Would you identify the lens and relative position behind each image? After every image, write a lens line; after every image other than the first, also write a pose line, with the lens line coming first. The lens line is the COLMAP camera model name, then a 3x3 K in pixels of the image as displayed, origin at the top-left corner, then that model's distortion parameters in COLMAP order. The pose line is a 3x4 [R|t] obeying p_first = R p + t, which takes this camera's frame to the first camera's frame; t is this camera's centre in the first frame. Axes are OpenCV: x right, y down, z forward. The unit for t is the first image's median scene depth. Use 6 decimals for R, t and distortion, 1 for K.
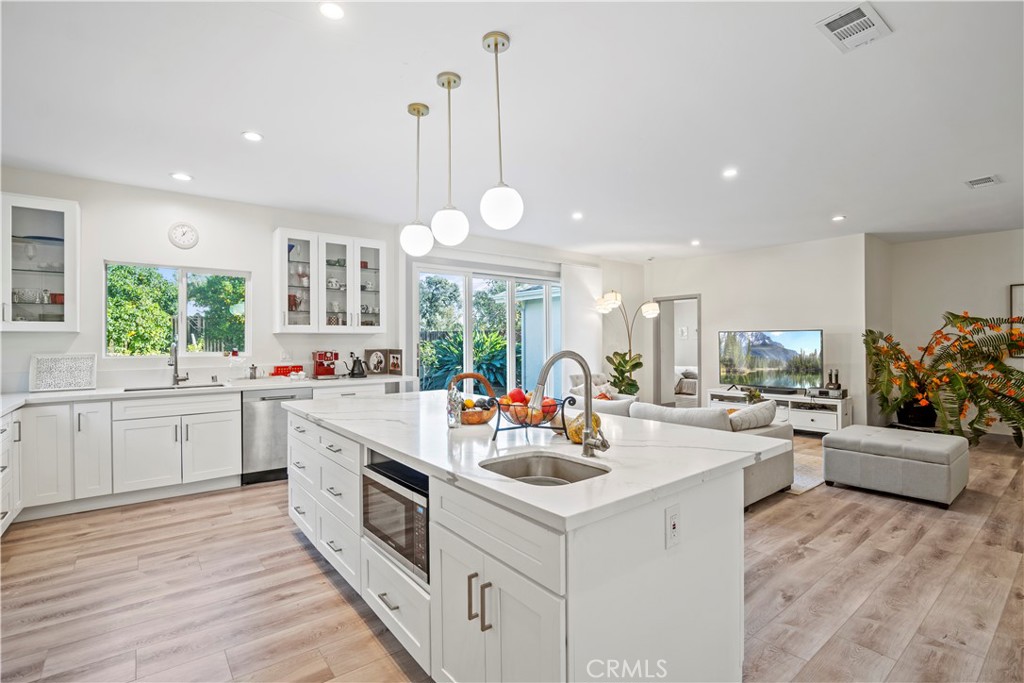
lens RADIAL K [[479.1, 0, 512.0], [0, 479.1, 338.3], [0, 0, 1]] dist [-0.013734, 0.000799]
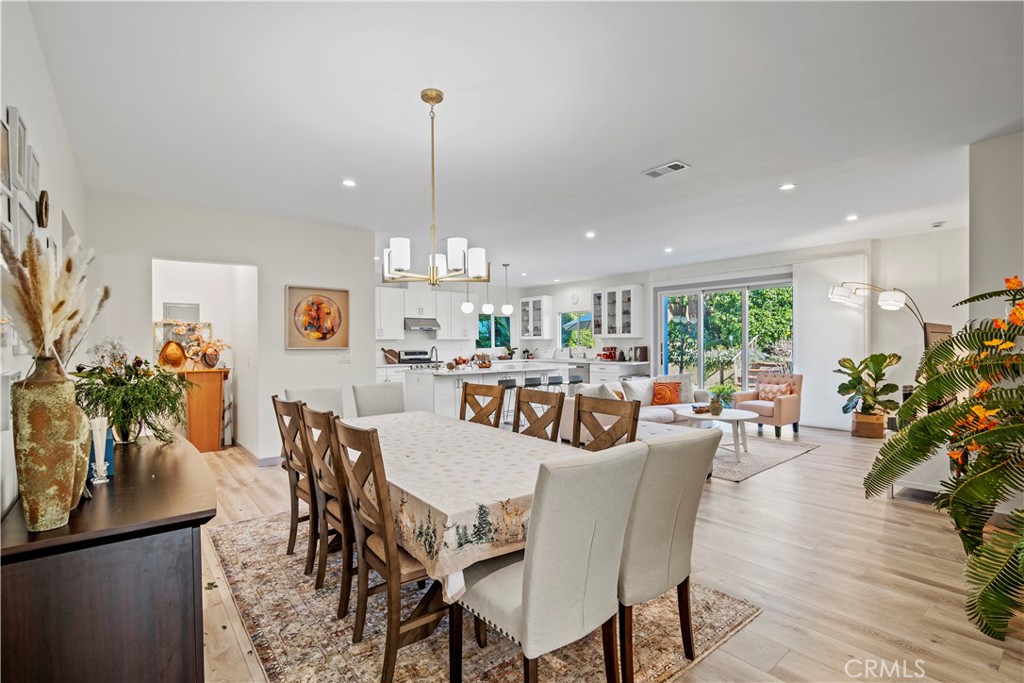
lens RADIAL K [[480.3, 0, 509.7], [0, 480.3, 342.5], [0, 0, 1]] dist [-0.026035, 0.006359]
pose [[0.008366, 0.002347, -0.999962, 1.445761], [0.014713, 0.999889, 0.002470, -0.002125], [0.999857, -0.014733, 0.008331, 0.516715]]
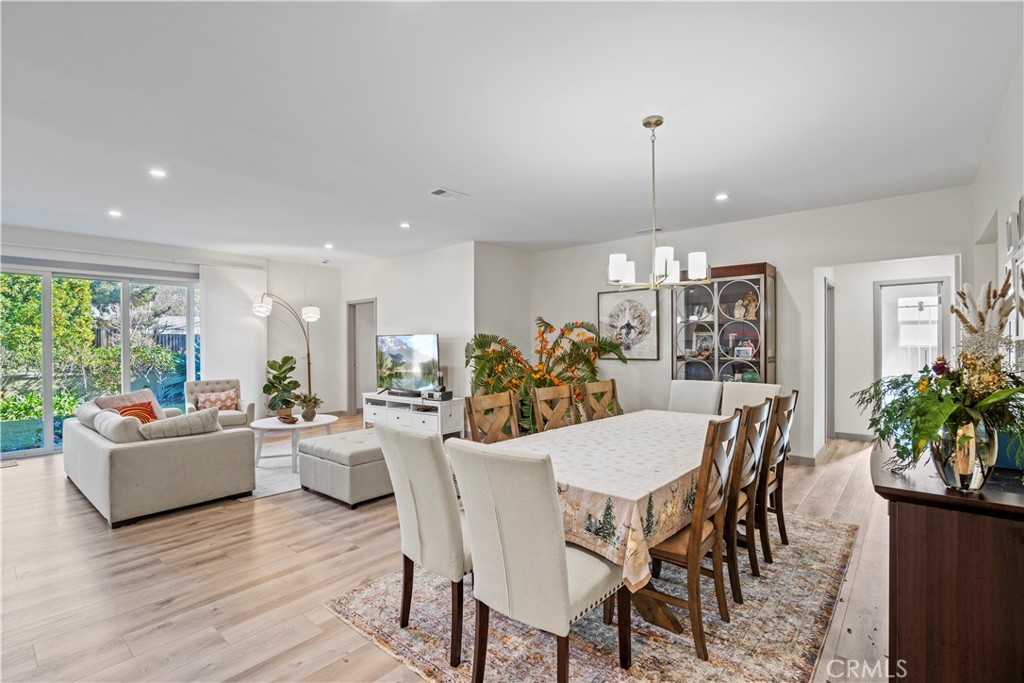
lens RADIAL K [[480.3, 0, 509.7], [0, 480.3, 342.5], [0, 0, 1]] dist [-0.026035, 0.006359]
pose [[0.981193, -0.004907, 0.192967, 0.687974], [0.003918, 0.999977, 0.005506, -0.004746], [-0.192989, -0.004647, 0.981190, -0.057064]]
